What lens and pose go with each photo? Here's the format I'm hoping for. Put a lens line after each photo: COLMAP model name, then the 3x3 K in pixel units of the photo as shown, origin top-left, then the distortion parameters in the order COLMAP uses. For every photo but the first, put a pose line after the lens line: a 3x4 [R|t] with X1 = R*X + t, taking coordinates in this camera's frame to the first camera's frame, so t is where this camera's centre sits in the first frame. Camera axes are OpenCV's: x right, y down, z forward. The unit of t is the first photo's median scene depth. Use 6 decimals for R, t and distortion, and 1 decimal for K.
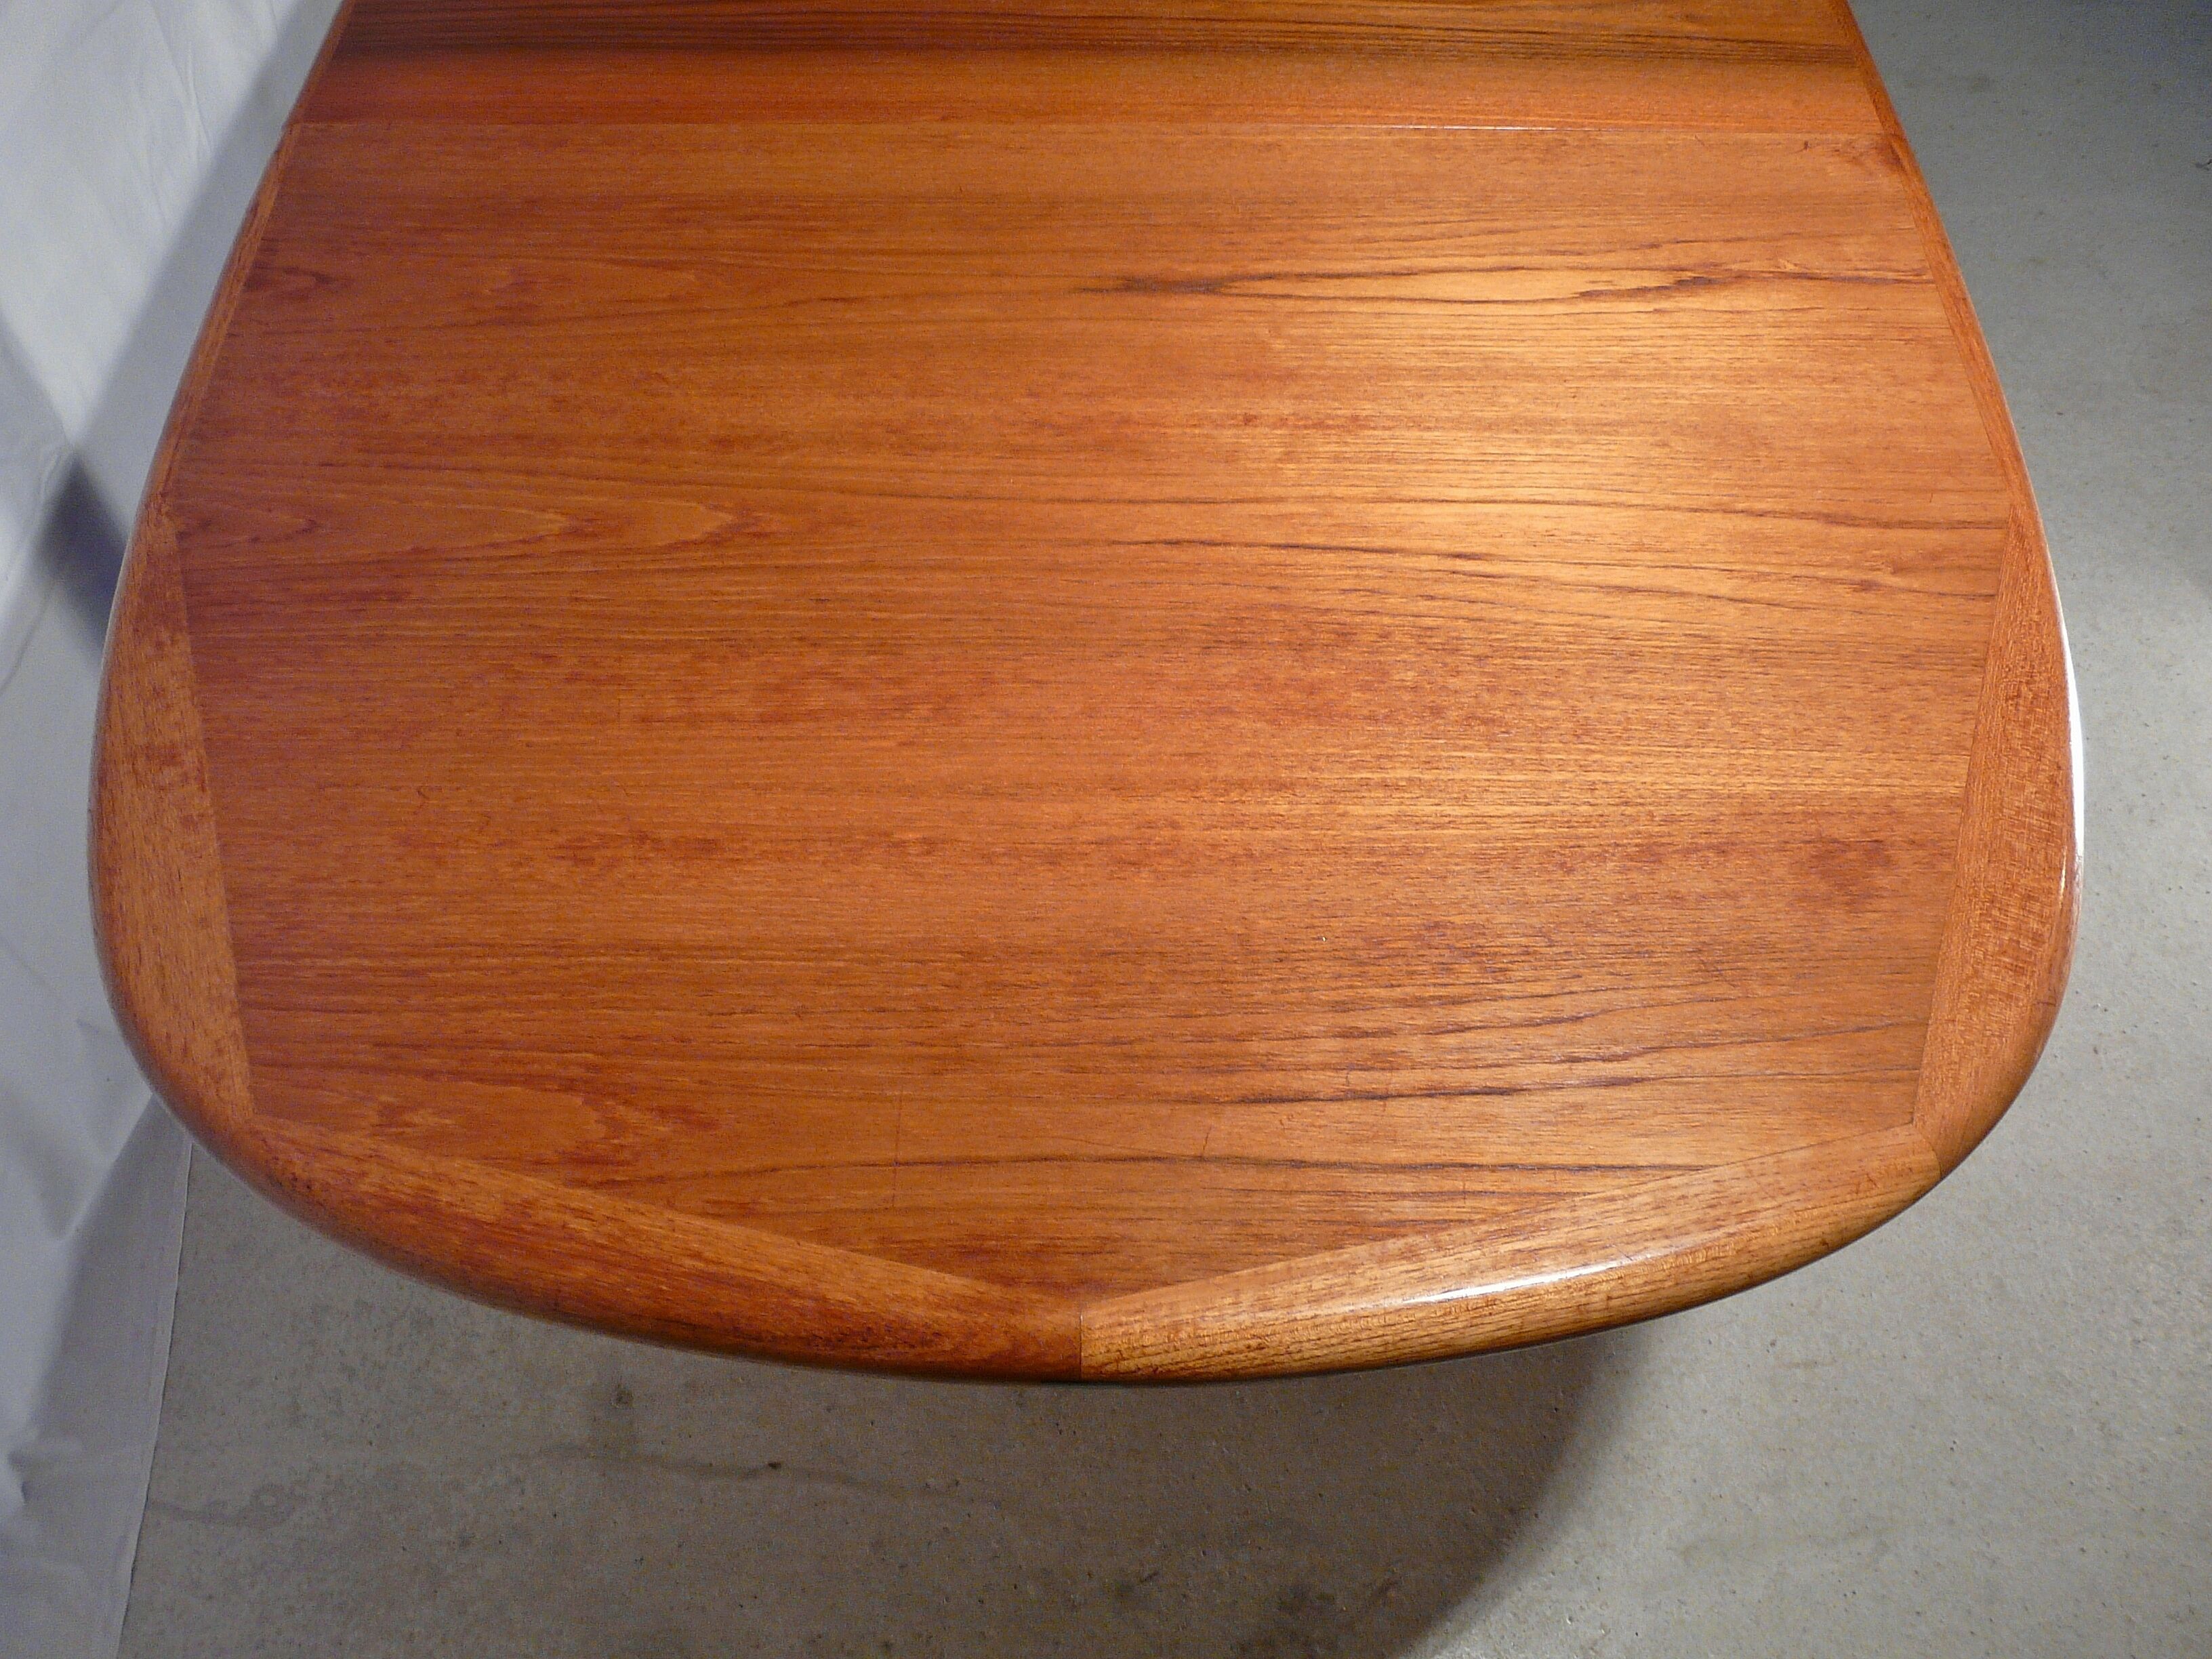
lens RADIAL K [[1846.0, 0, 1100.8], [0, 1846.0, 841.2], [0, 0, 1]] dist [-0.069641, 0.085219]
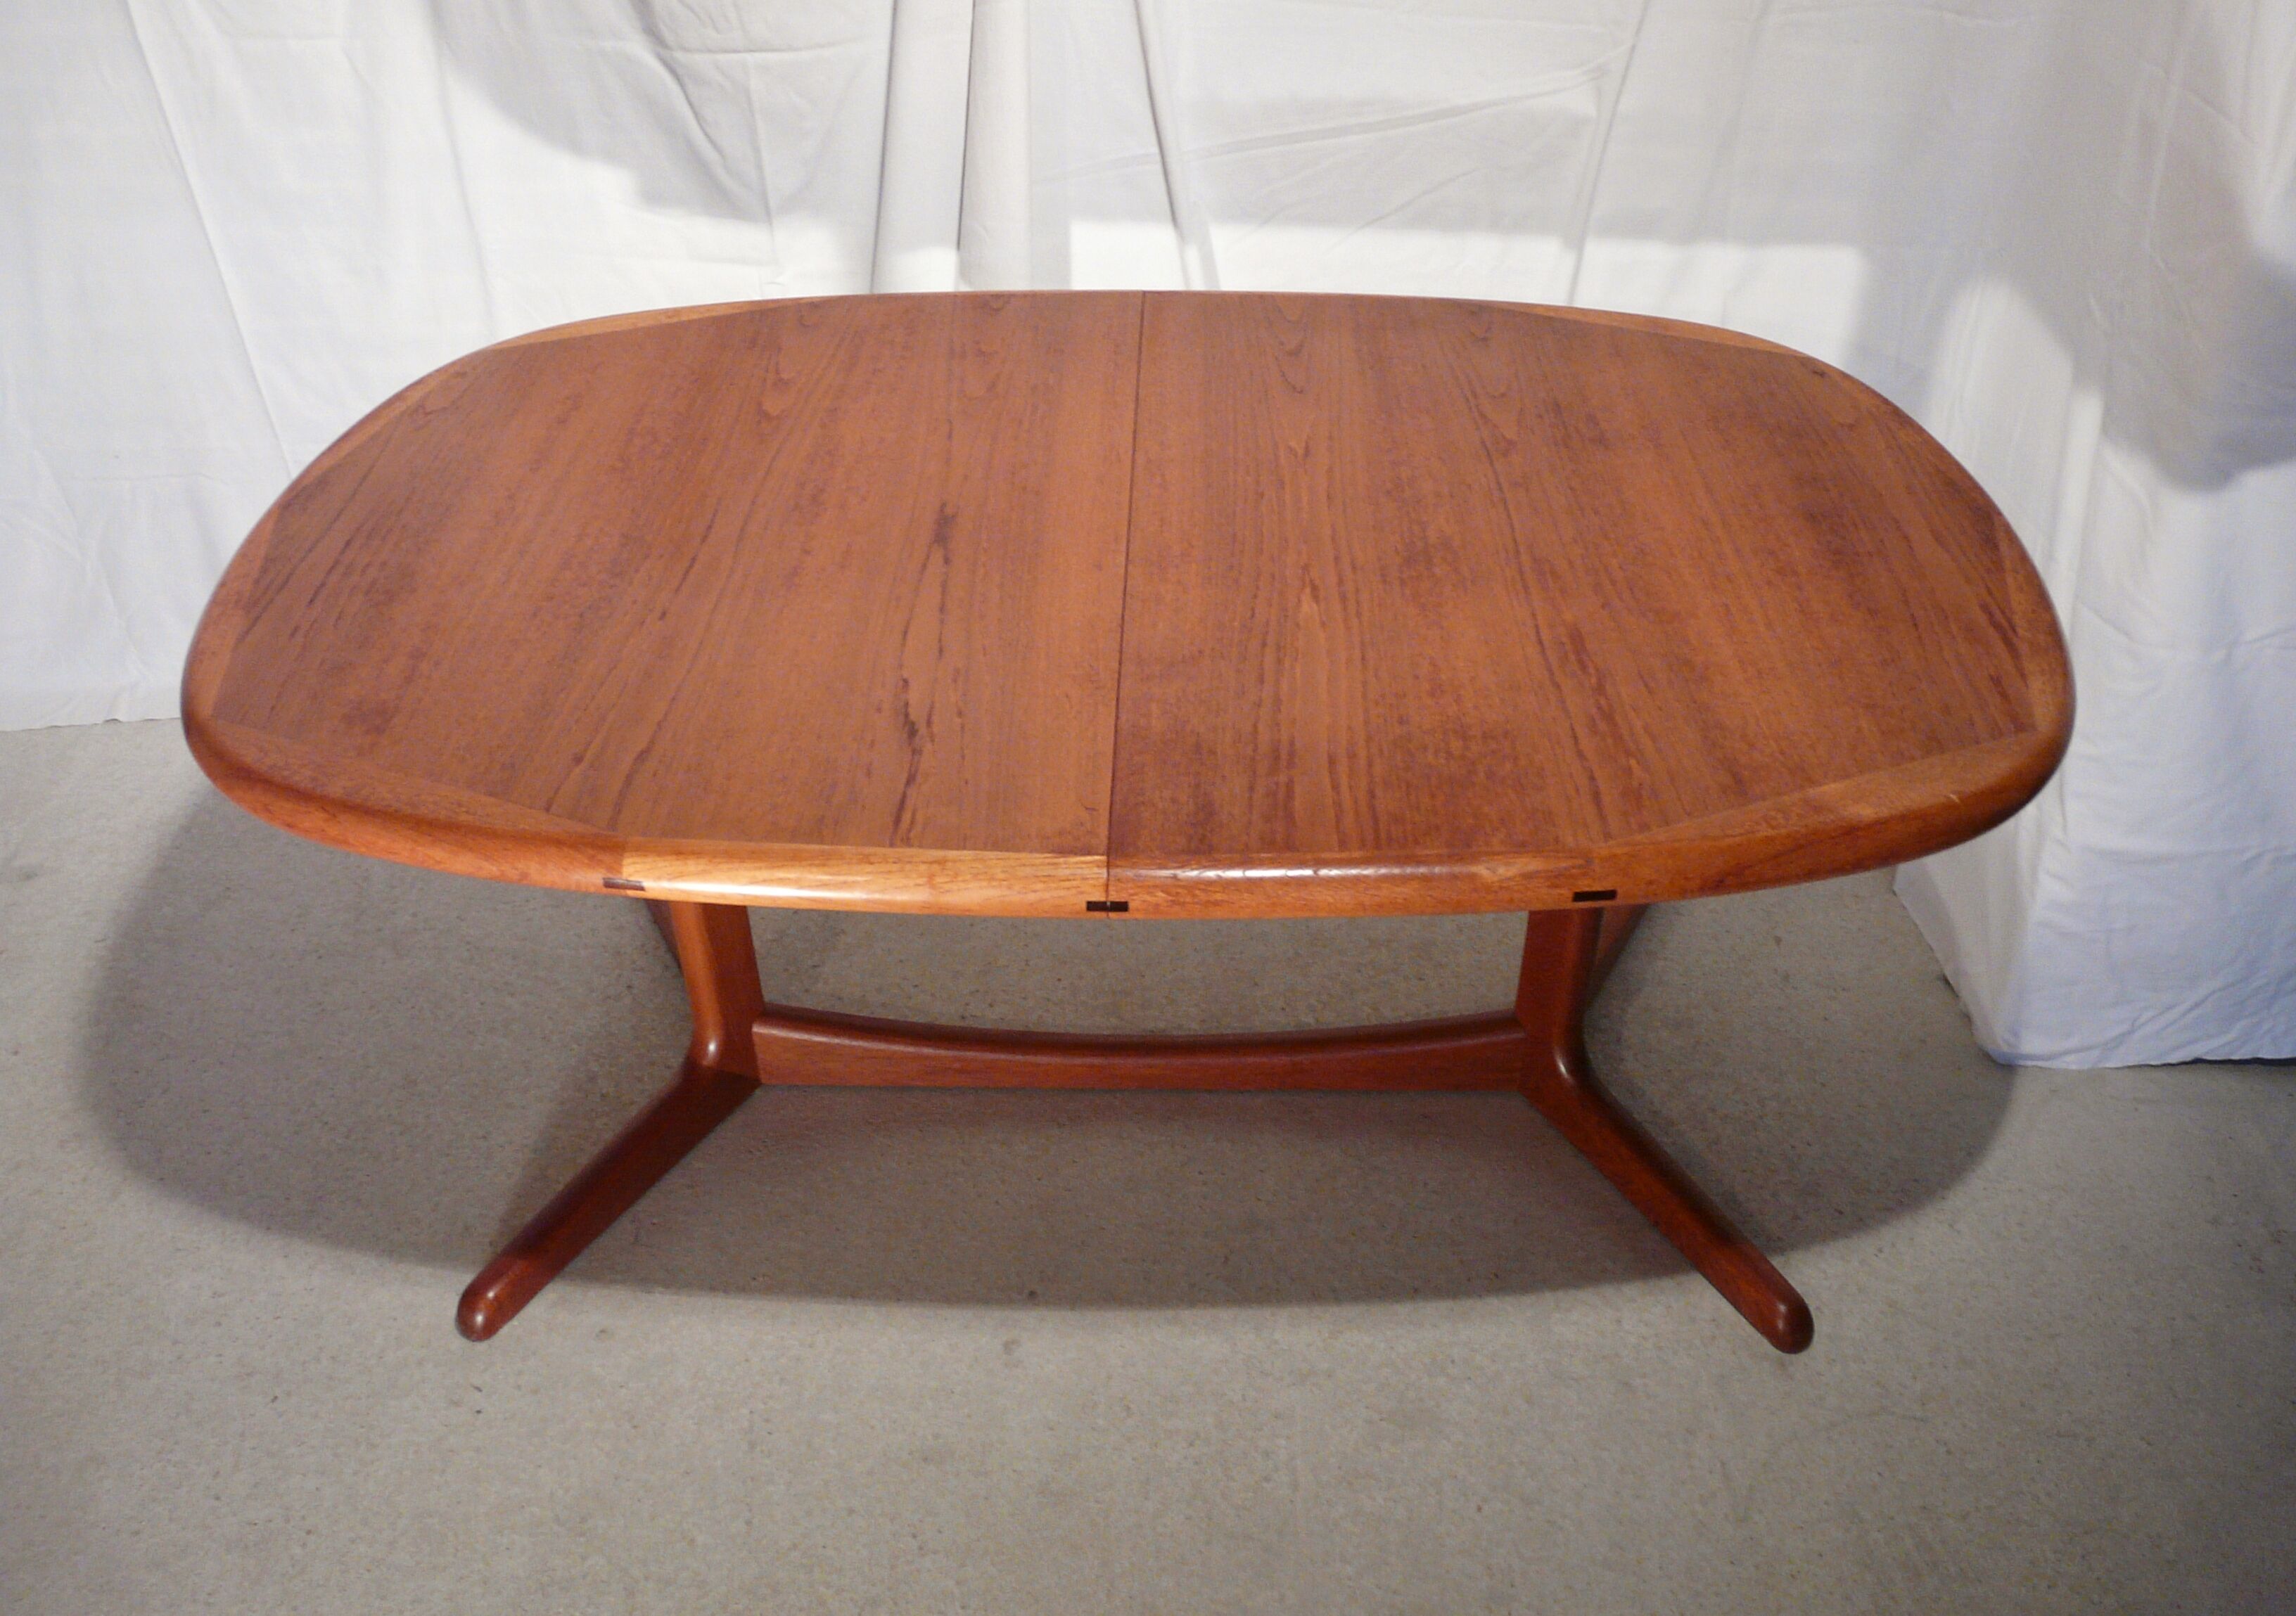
lens RADIAL K [[1950.5, 0, 1146.3], [0, 1950.5, 746.5], [0, 0, 1]] dist [-0.052370, 0.064741]
pose [[-0.021318, 0.573319, -0.819055, 1.715886], [-0.806939, 0.473800, 0.352652, -1.083666], [0.590250, 0.668445, 0.452533, 0.571481]]
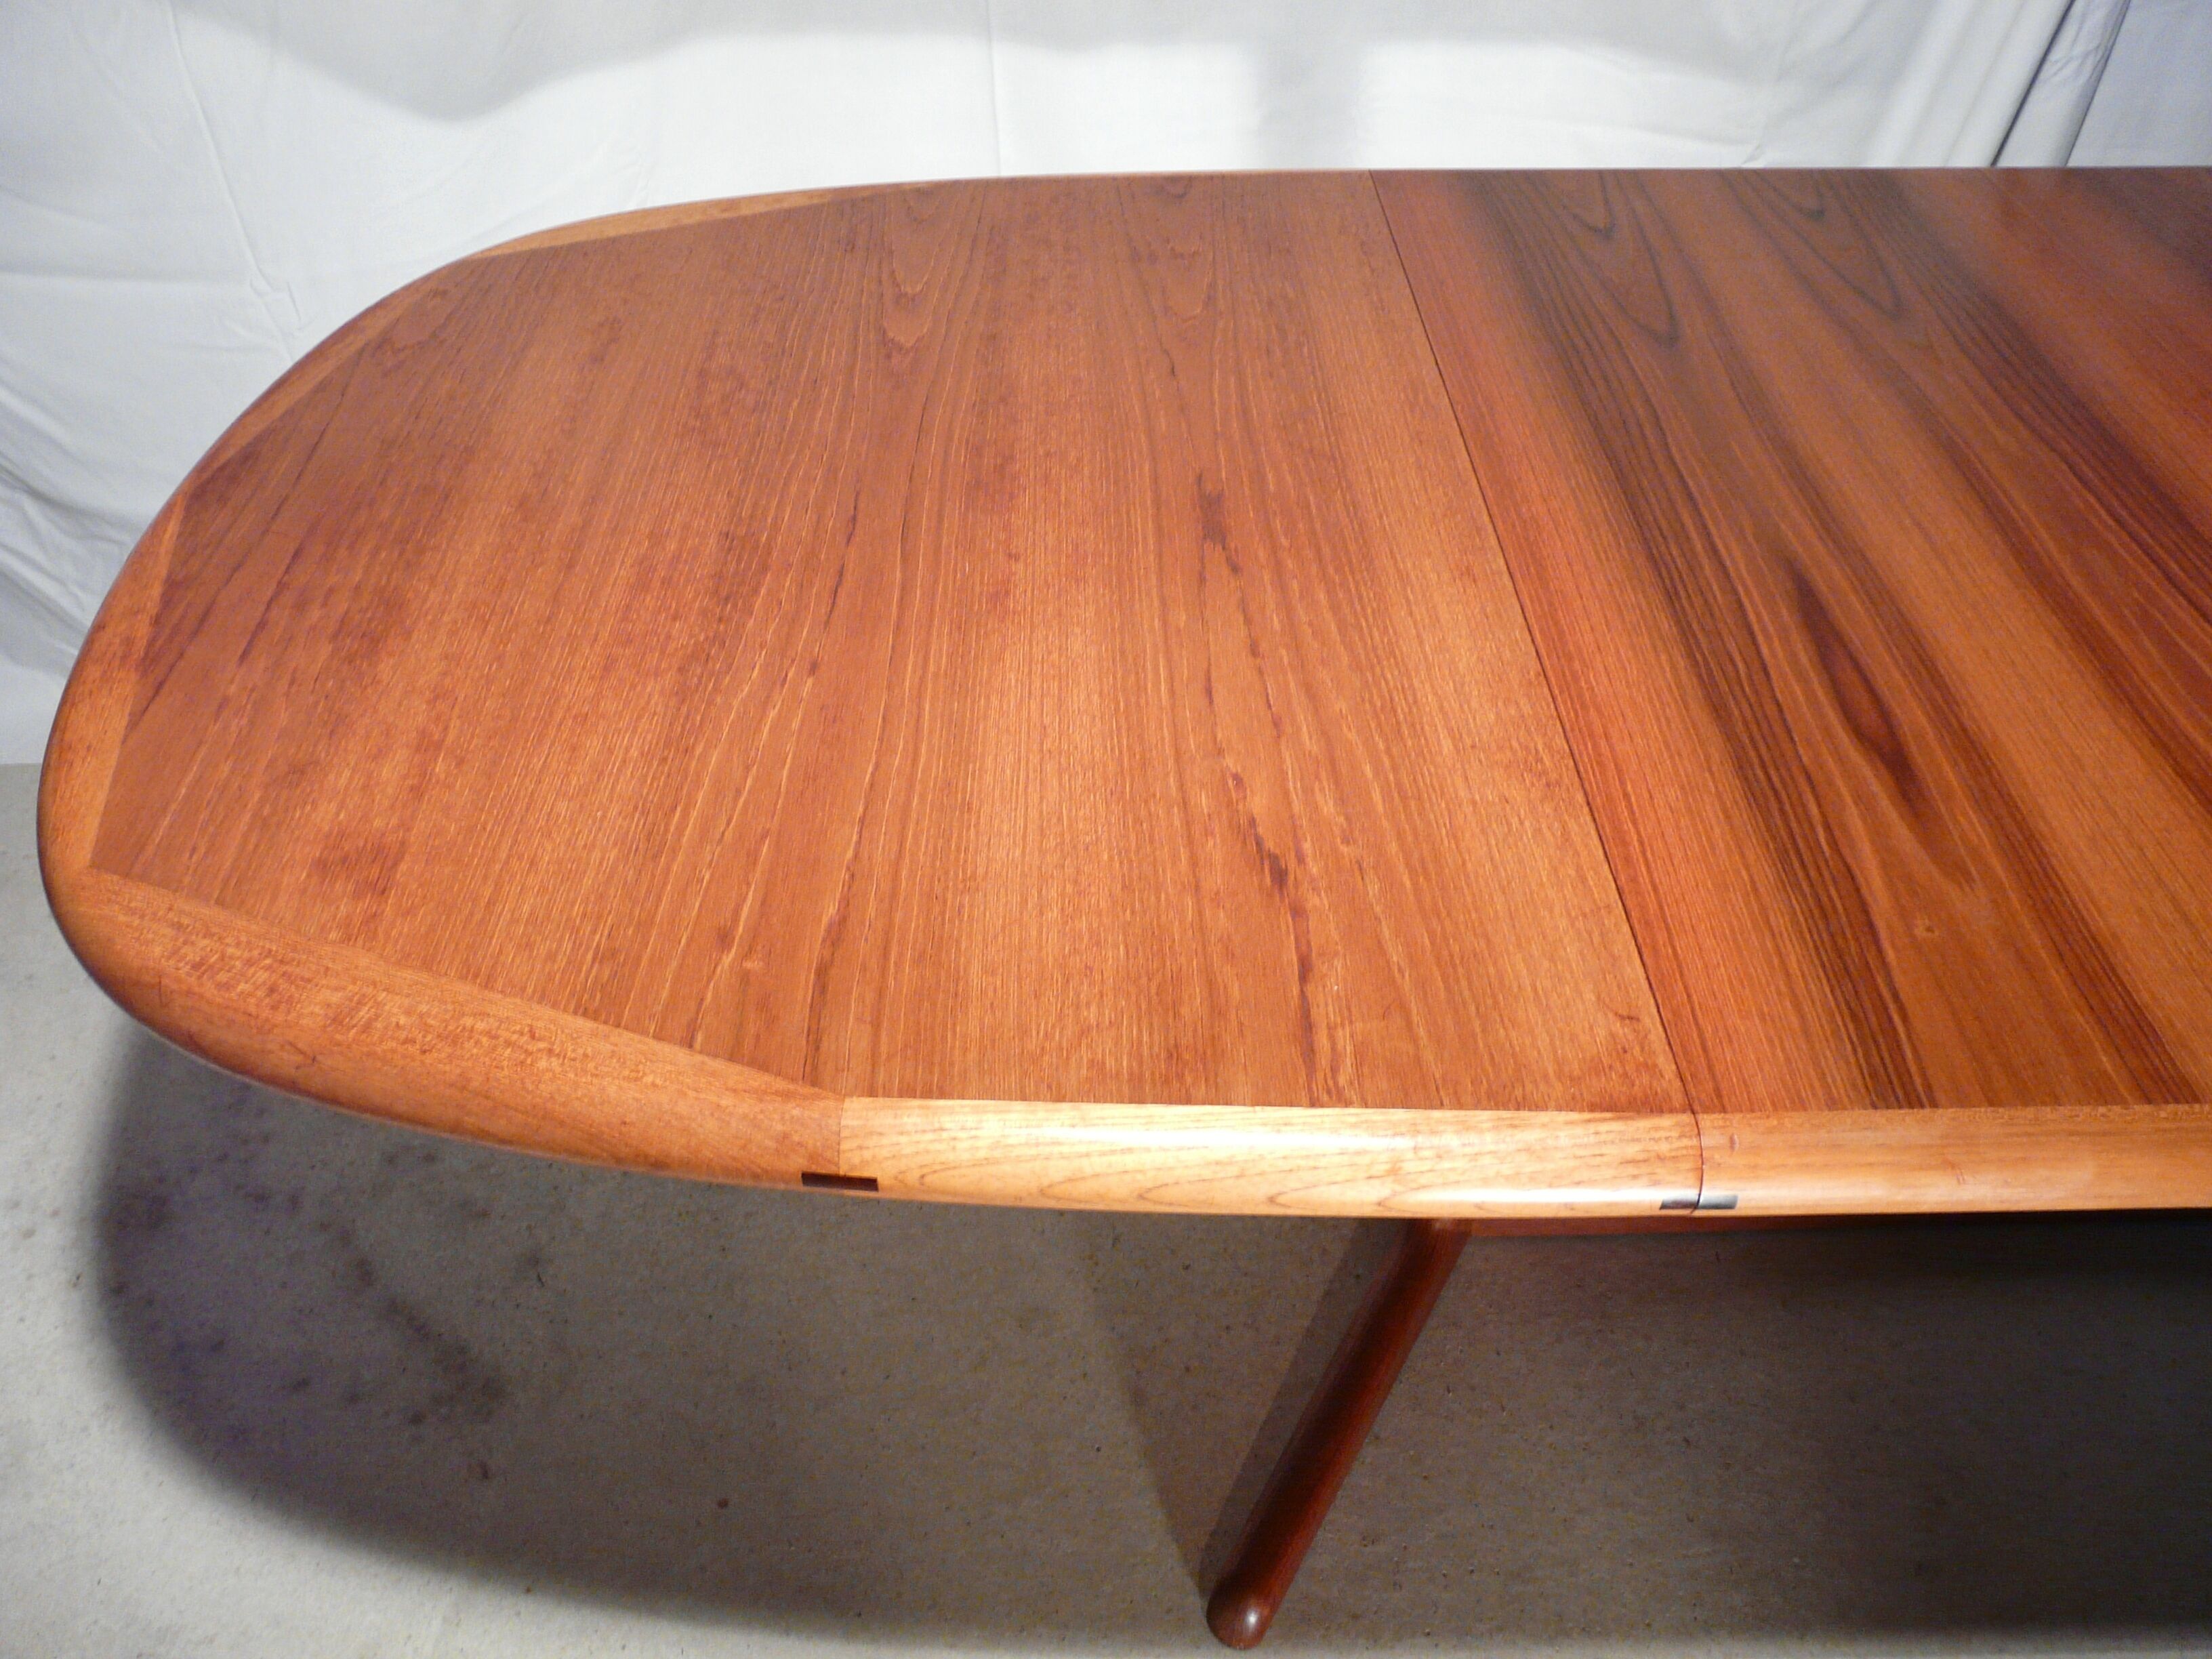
lens RADIAL K [[1846.0, 0, 1110.8], [0, 1846.0, 819.0], [0, 0, 1]] dist [-0.069641, 0.085219]
pose [[0.022225, 0.638191, -0.769557, 1.077803], [-0.811031, 0.461600, 0.359381, -0.637909], [0.584581, 0.616147, 0.527852, 0.628968]]
